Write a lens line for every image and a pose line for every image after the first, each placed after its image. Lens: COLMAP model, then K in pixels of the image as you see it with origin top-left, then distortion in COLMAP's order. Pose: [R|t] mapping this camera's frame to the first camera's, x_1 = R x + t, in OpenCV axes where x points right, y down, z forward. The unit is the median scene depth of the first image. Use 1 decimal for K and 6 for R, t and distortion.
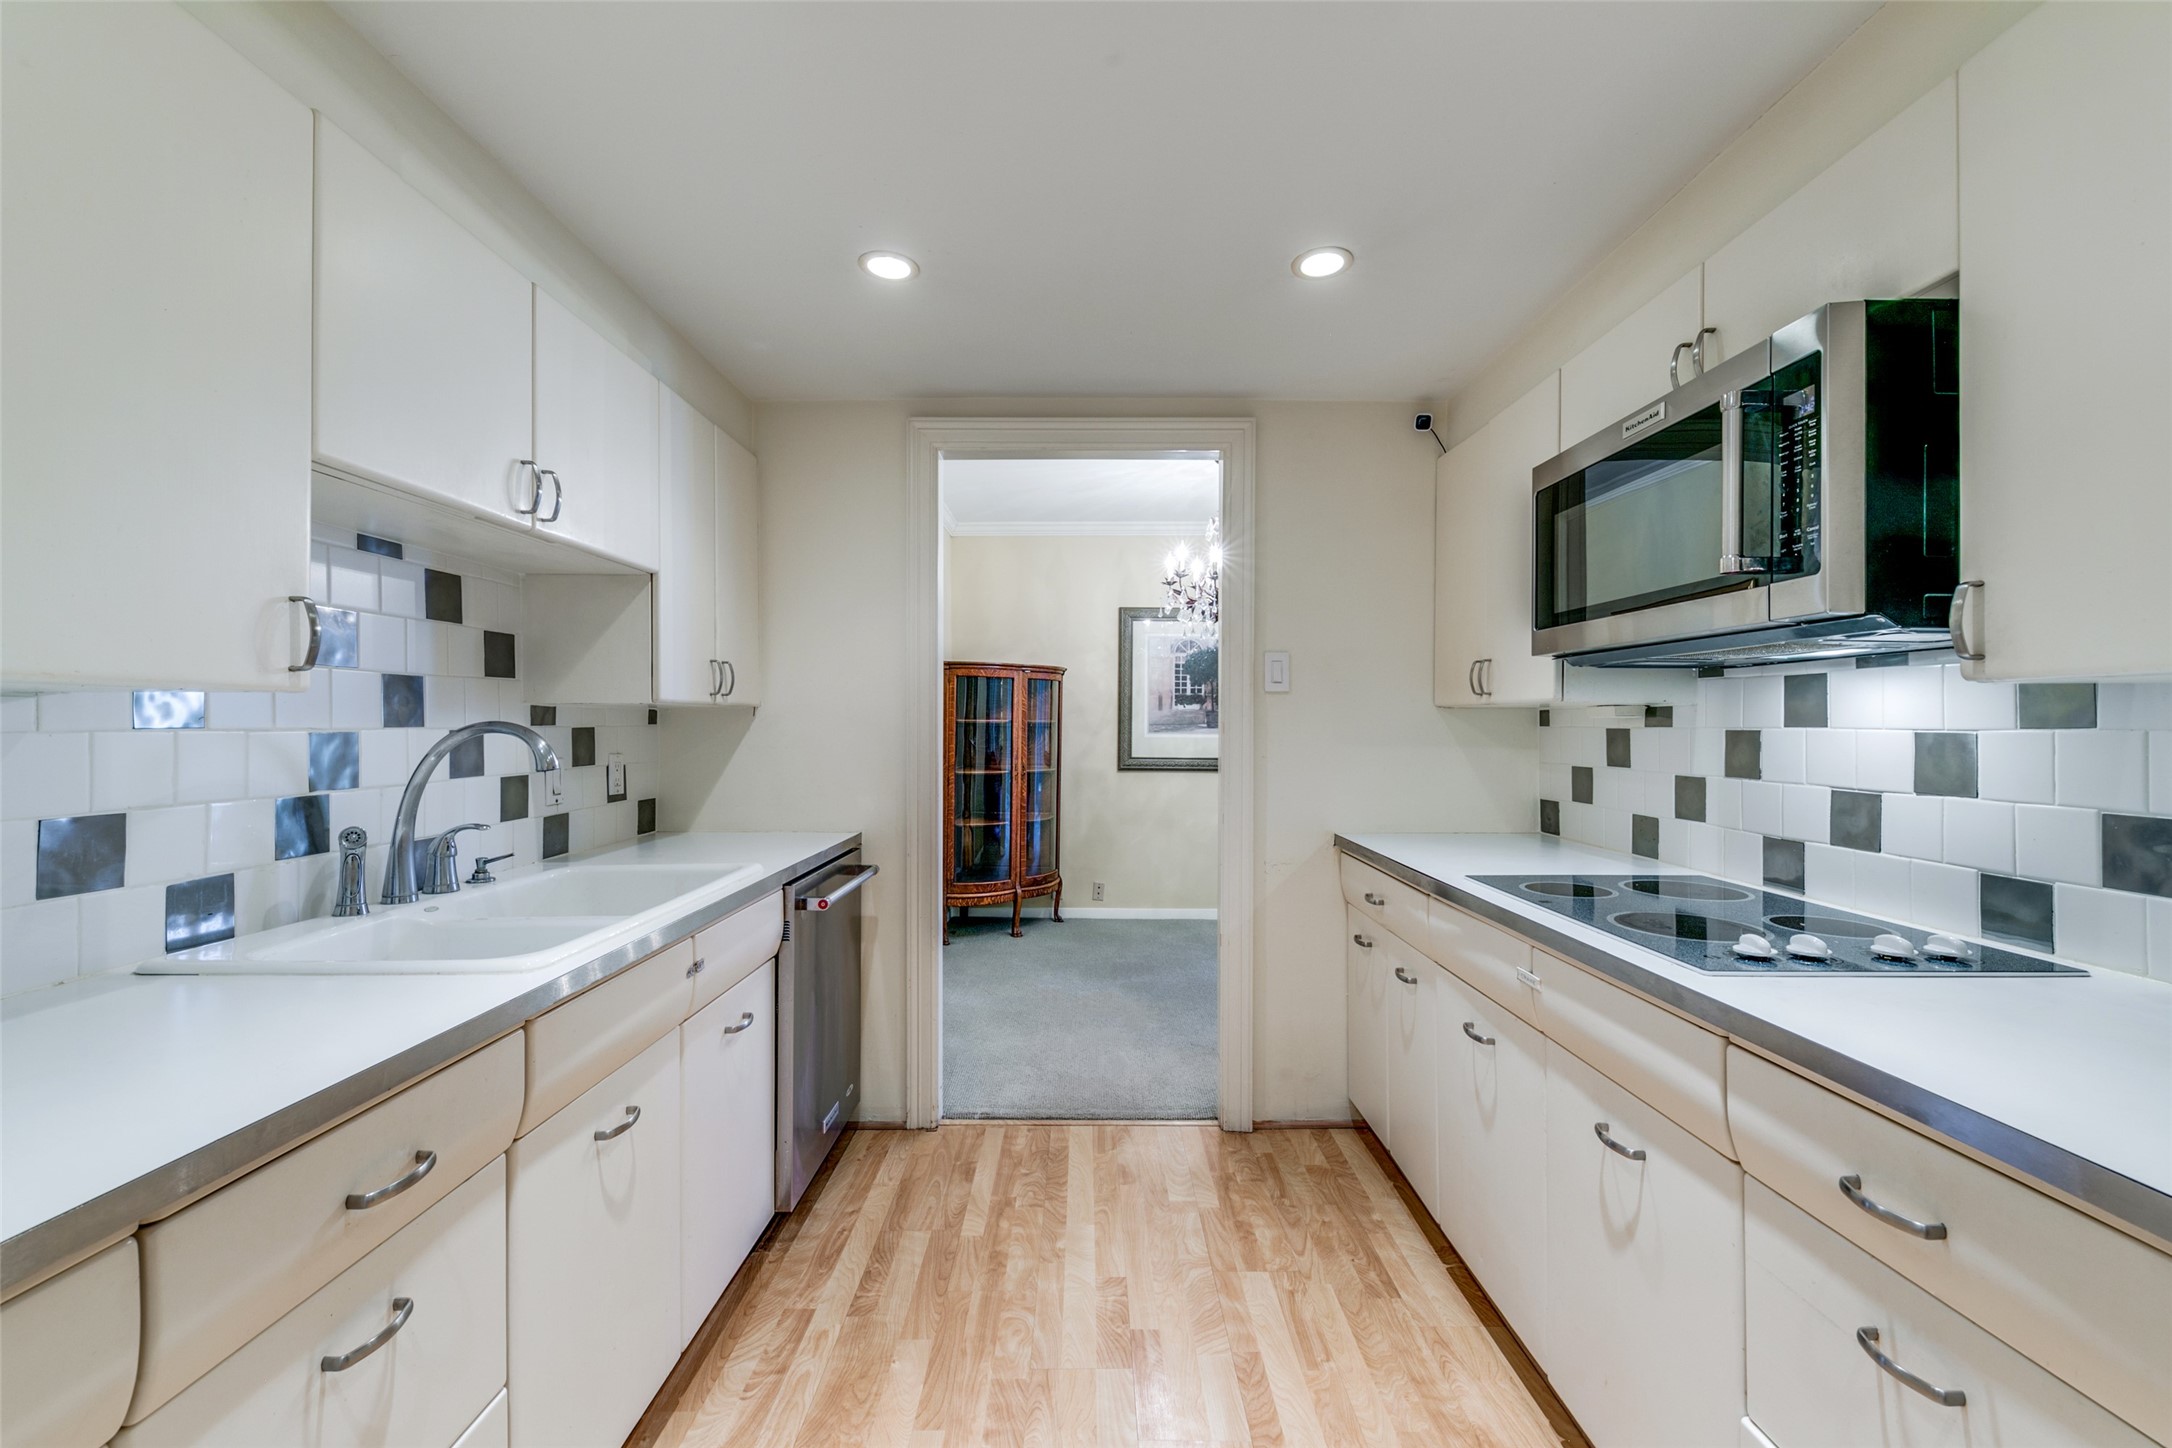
lens RADIAL K [[841.8, 0, 1104.1], [0, 841.8, 715.1], [0, 0, 1]] dist [0.003705, -0.001638]
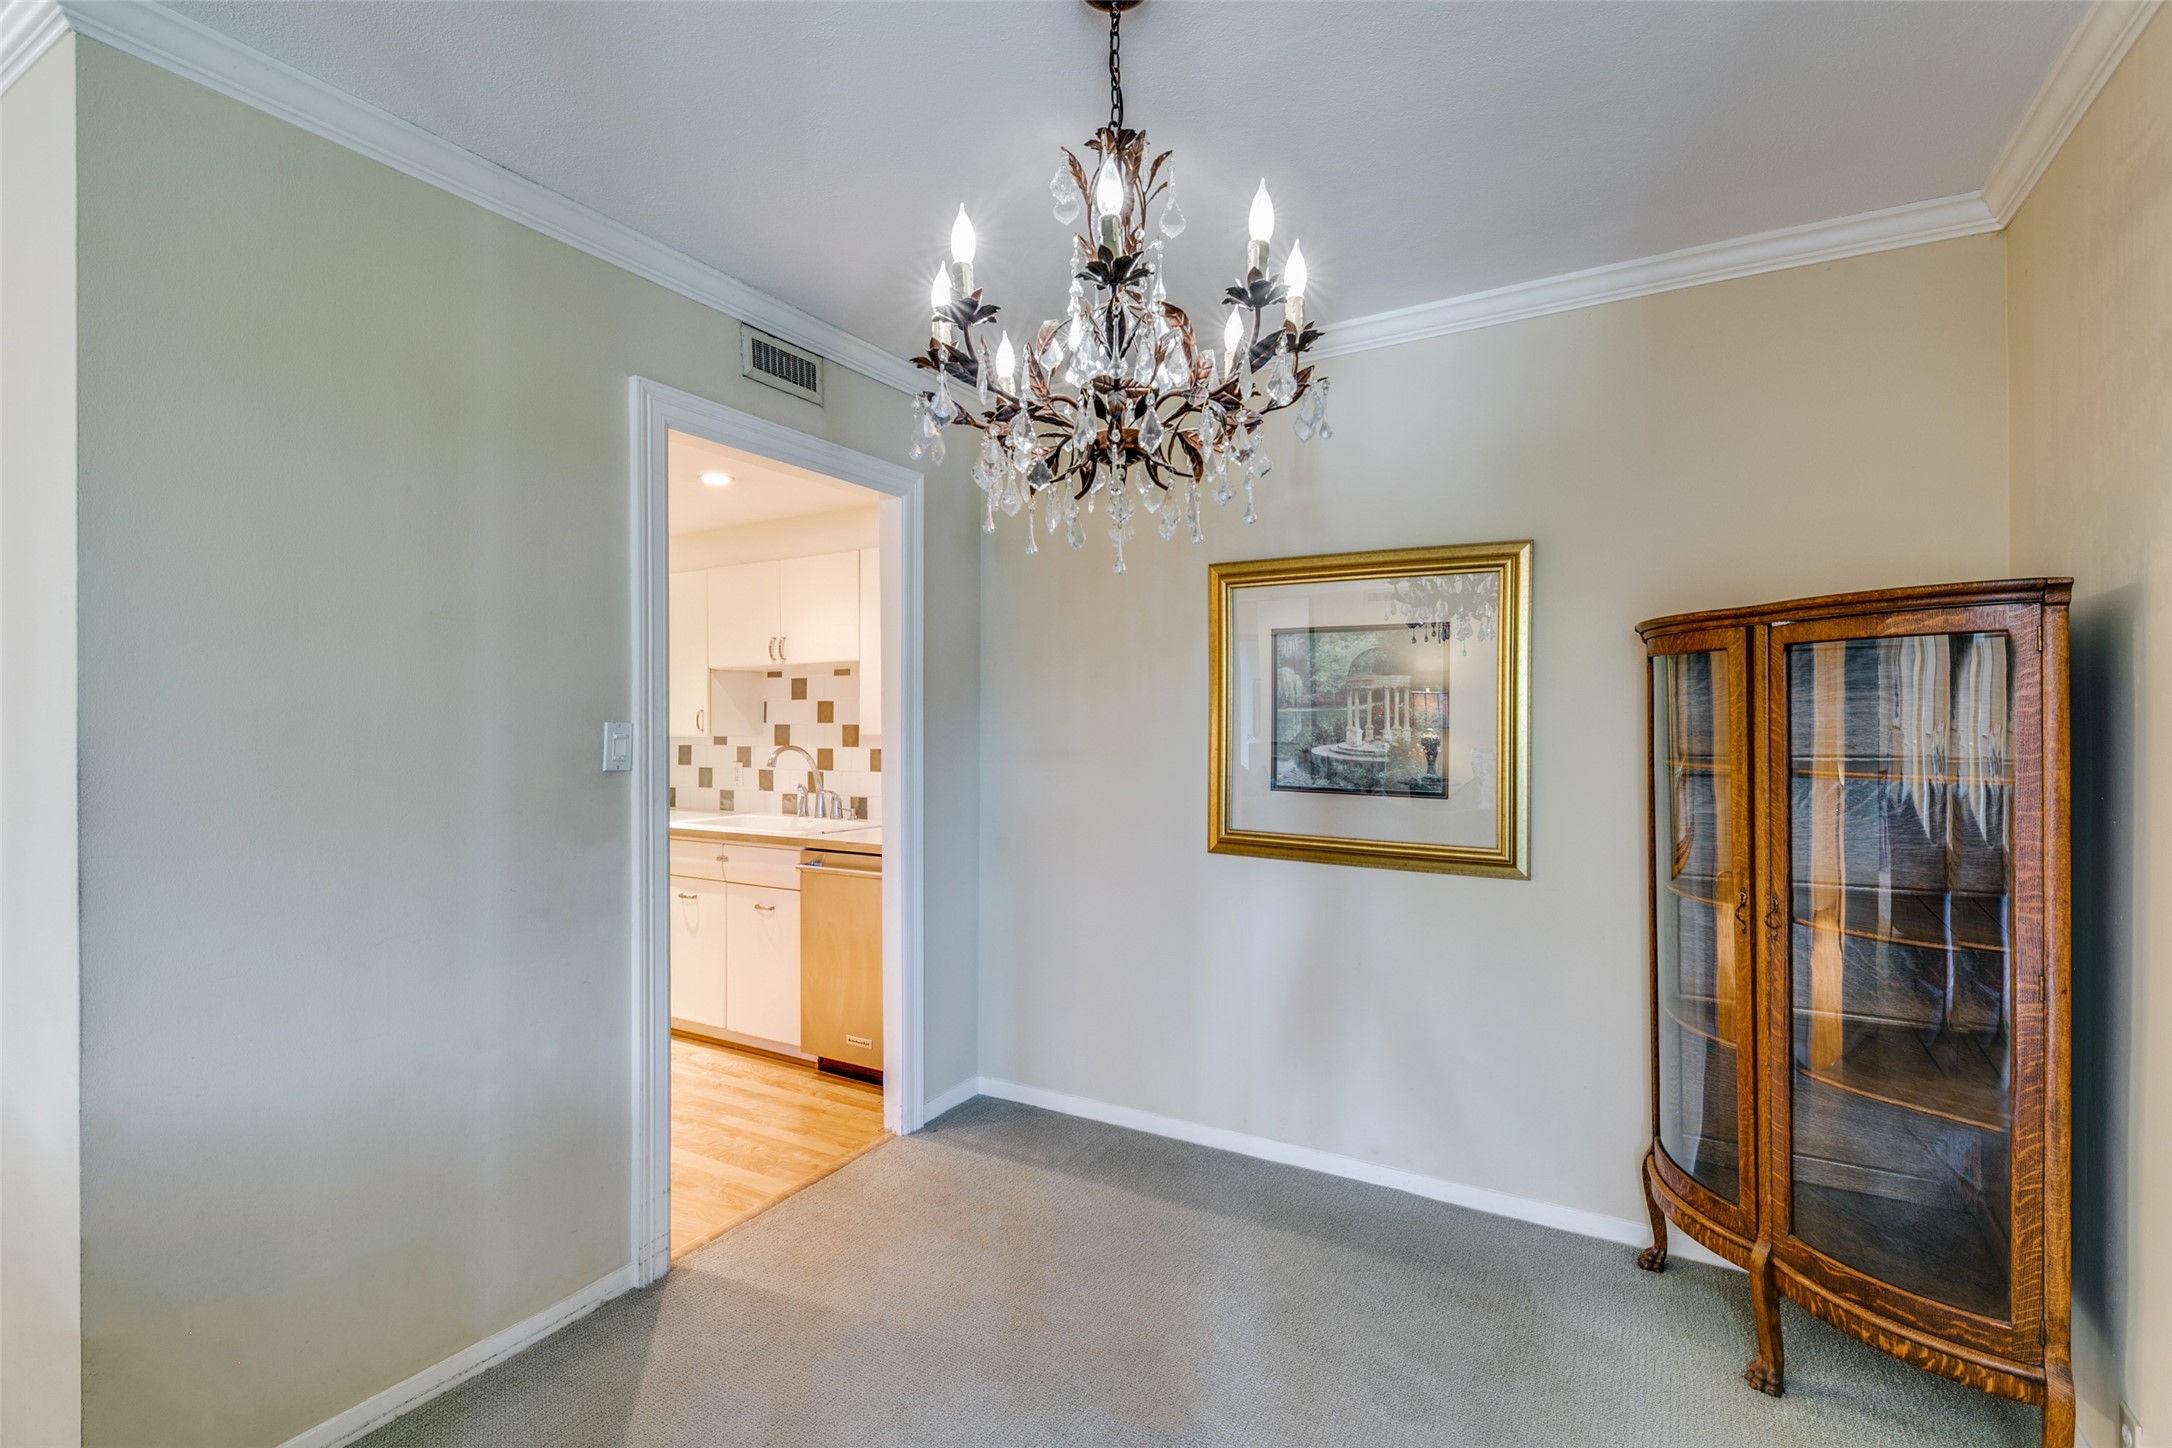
lens RADIAL K [[1017.6, 0, 1096.7], [0, 1017.6, 725.1], [0, 0, 1]] dist [0.006337, -0.000983]
pose [[-0.513107, -0.002178, -0.858322, 1.026174], [0.004793, 0.999974, -0.005403, -0.017611], [0.858311, -0.006886, -0.513083, 2.539699]]
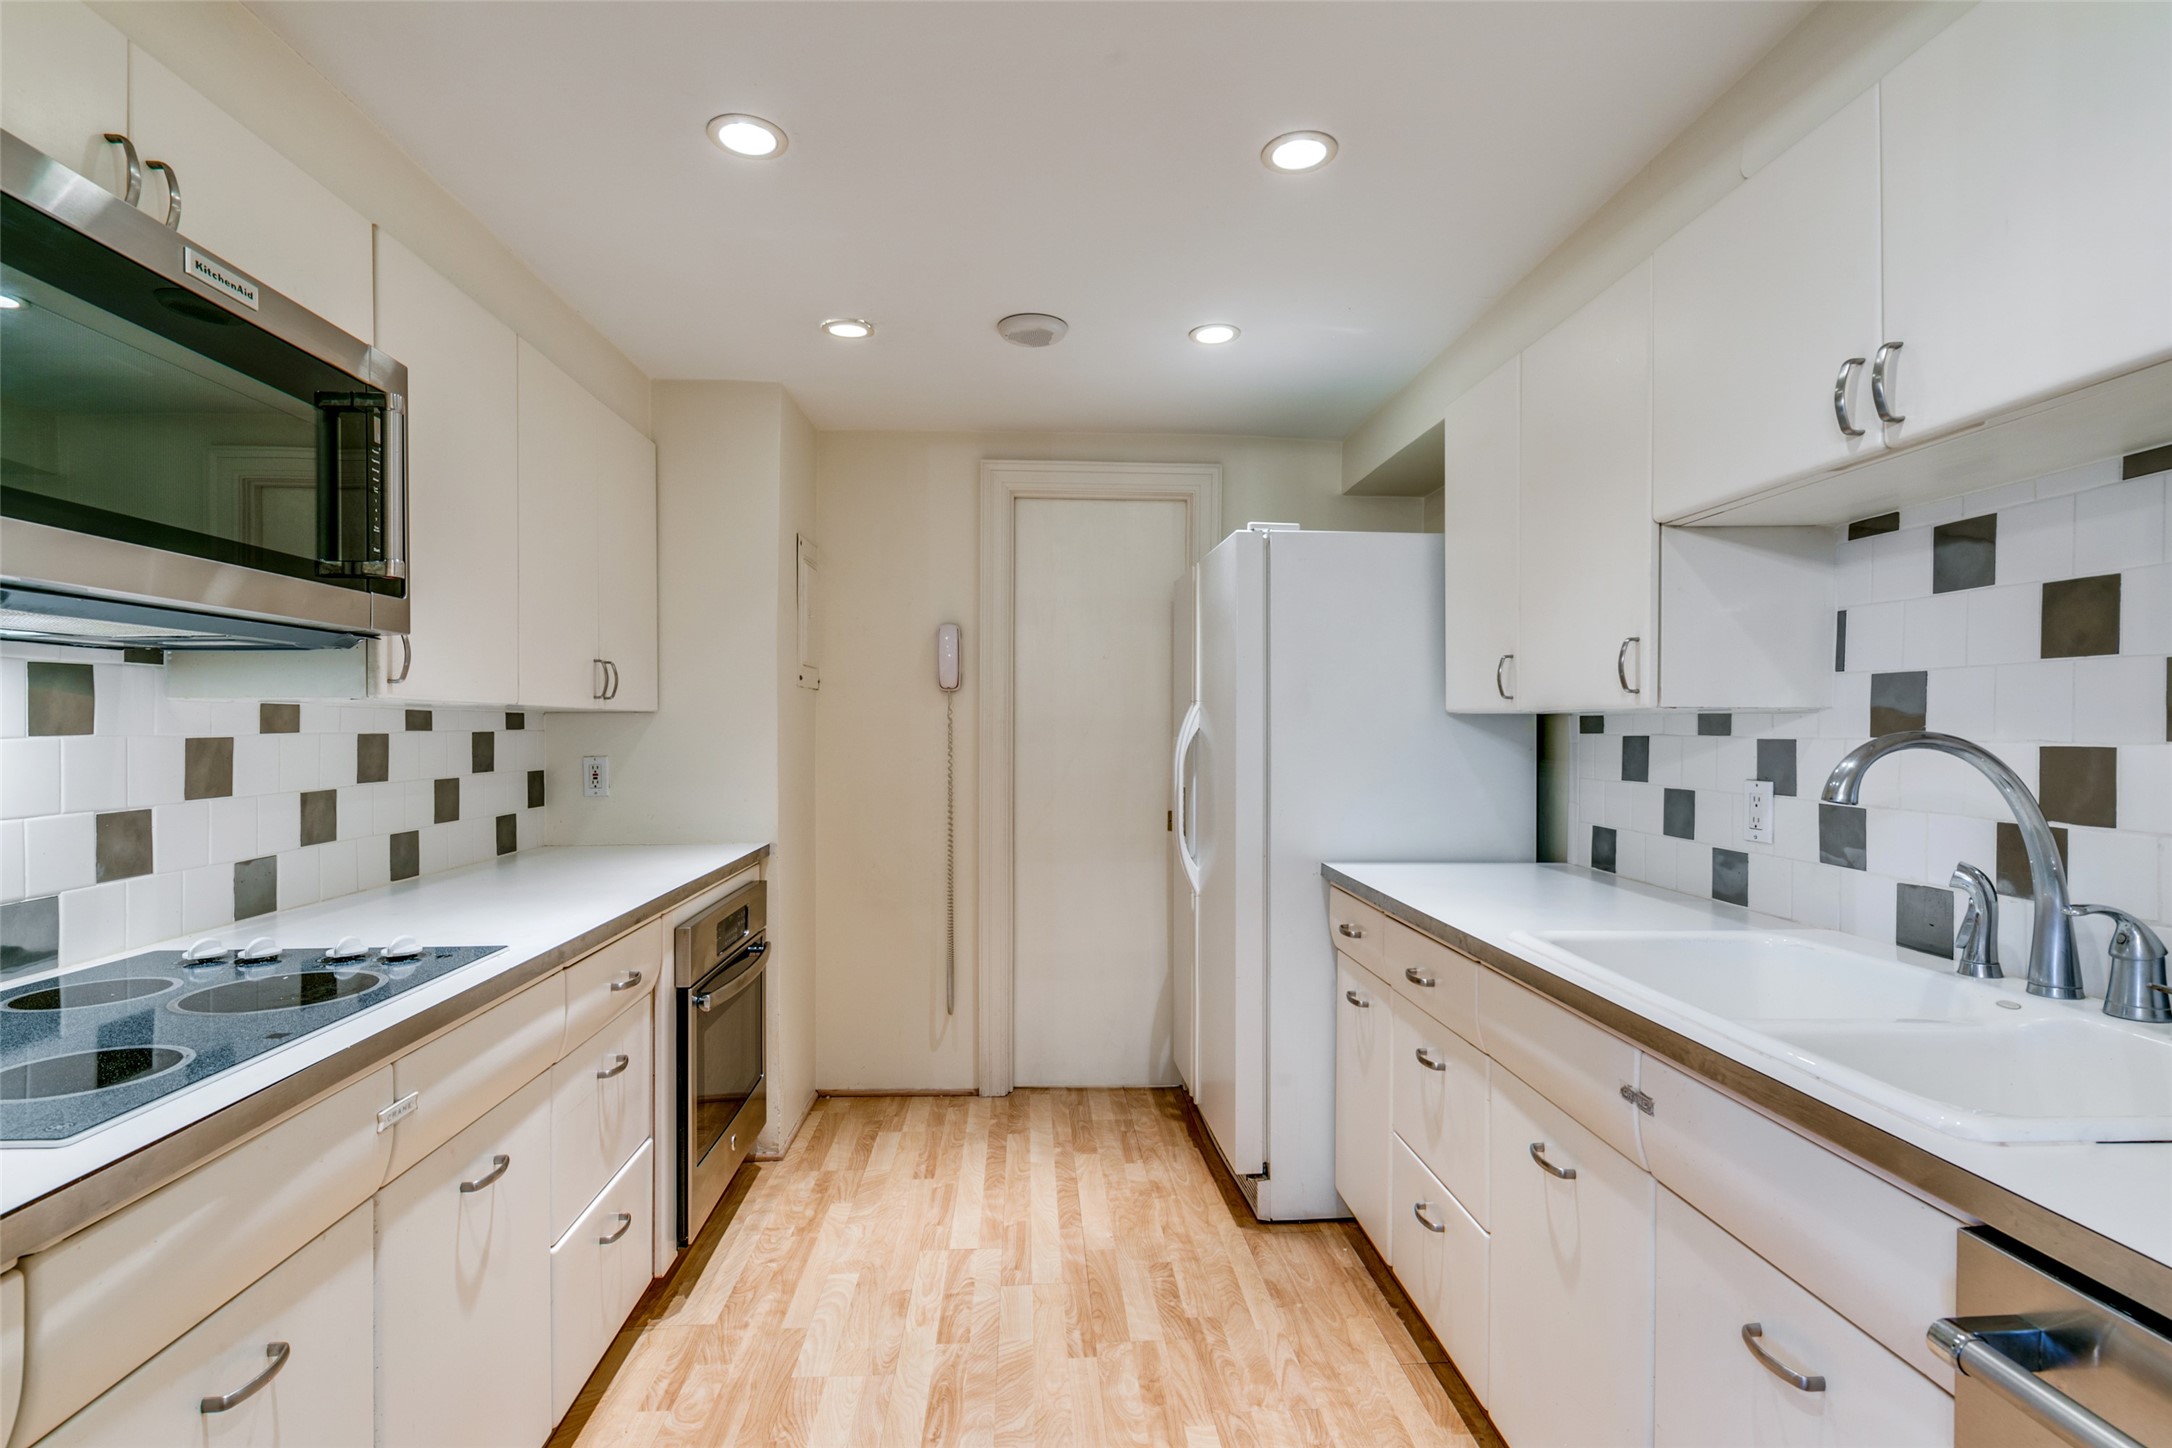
lens RADIAL K [[1017.6, 0, 1104.2], [0, 1017.6, 732.3], [0, 0, 1]] dist [0.006337, -0.000983]
pose [[-0.999046, -0.006965, -0.043112, 0.025227], [-0.006807, 0.999970, -0.003829, 0.017300], [0.043137, -0.003532, -0.999063, 1.468255]]
